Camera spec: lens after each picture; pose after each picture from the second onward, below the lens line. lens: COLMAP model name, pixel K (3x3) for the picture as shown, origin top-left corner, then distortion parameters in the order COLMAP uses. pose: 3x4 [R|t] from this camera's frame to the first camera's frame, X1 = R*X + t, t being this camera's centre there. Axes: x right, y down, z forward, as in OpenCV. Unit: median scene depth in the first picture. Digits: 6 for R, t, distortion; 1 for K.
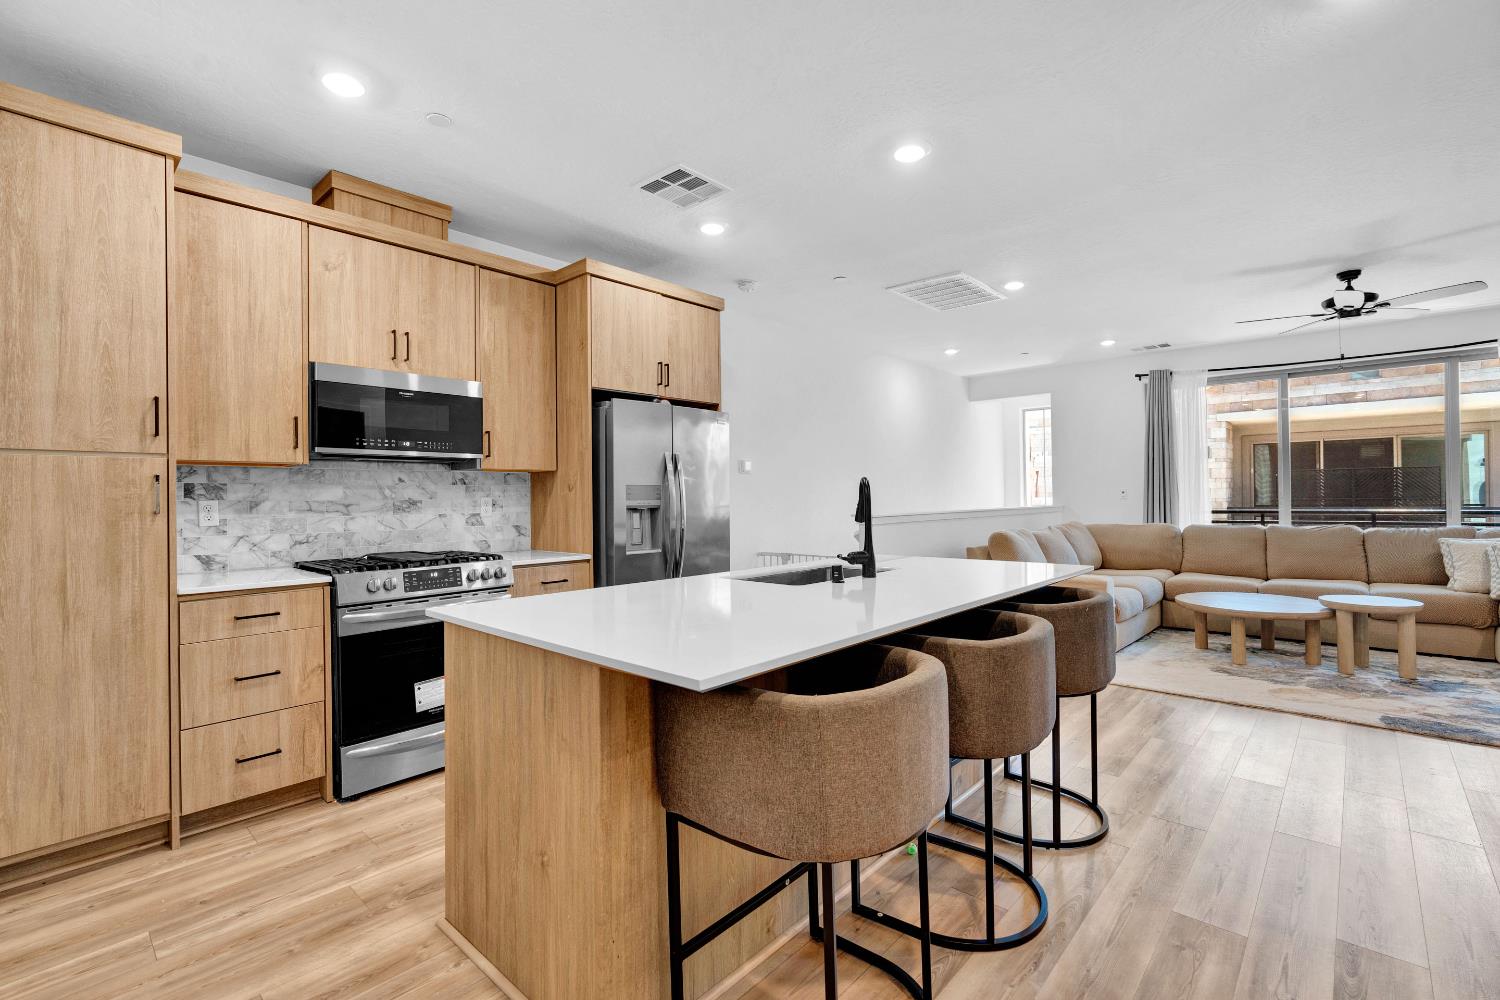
lens RADIAL K [[669.0, 0, 750.0], [0, 669.0, 500.0], [0, 0, 1]] dist [-0.001060, 0.000165]
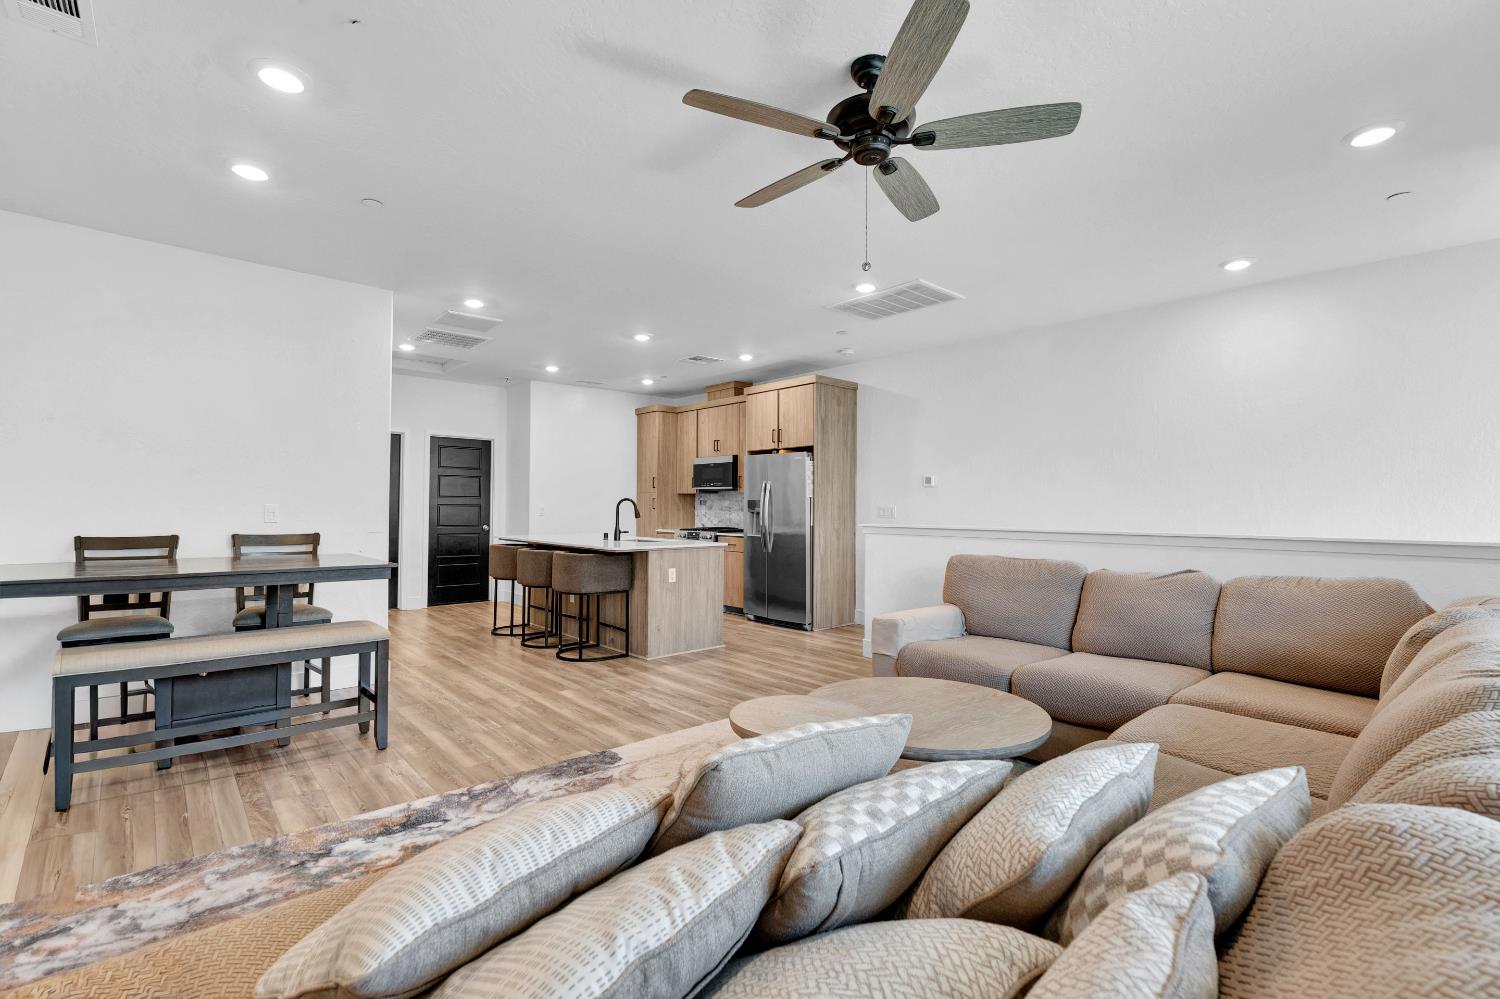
lens RADIAL K [[669.0, 0, 750.0], [0, 669.0, 499.5], [0, 0, 1]] dist [-0.001060, 0.000165]
pose [[-0.093312, -0.000100, -0.995637, 1.854711], [-0.009664, 0.999953, 0.000806, -0.026394], [0.995590, 0.009697, -0.093309, 1.258244]]
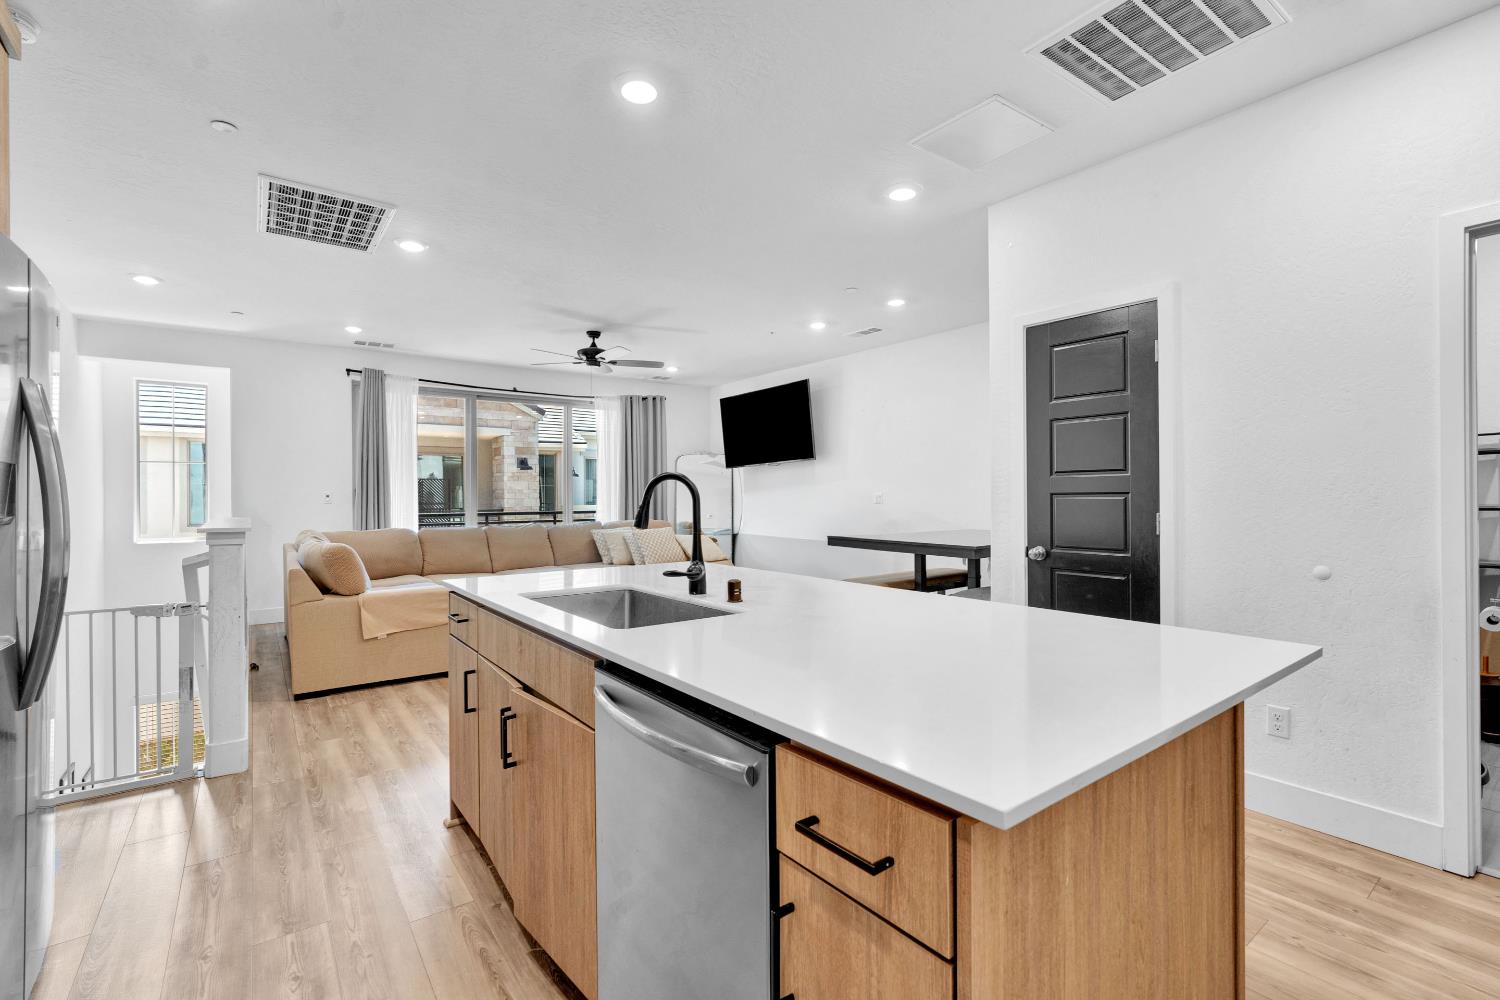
lens RADIAL K [[673.1, 0, 750.0], [0, 673.1, 500.0], [0, 0, 1]] dist [0.000093, 0.000078]
pose [[0.187310, 0.004307, 0.982291, -0.471819], [0.006783, 0.999961, -0.005678, 0.004612], [-0.982277, 0.007726, 0.187274, 0.583396]]
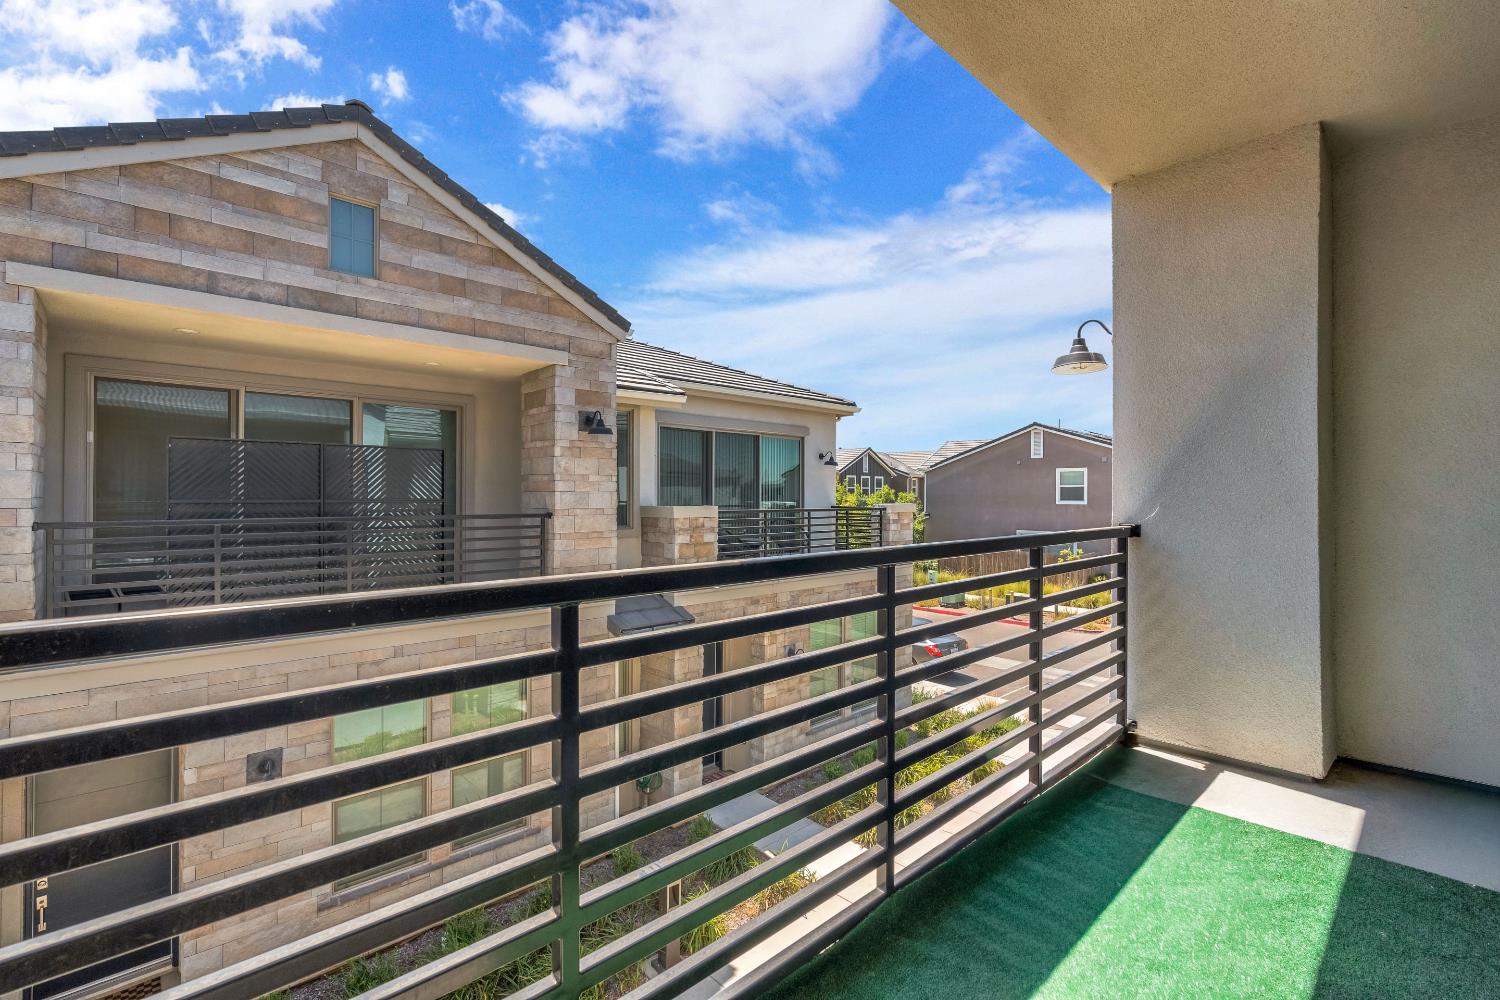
lens RADIAL K [[669.0, 0, 750.0], [0, 669.0, 500.0], [0, 0, 1]] dist [-0.001060, 0.000165]
pose [[0.063656, 0.009998, 0.997922, 1.388786], [0.001462, 0.999948, -0.010112, 0.009578], [-0.997971, 0.002103, 0.063638, 2.188455]]
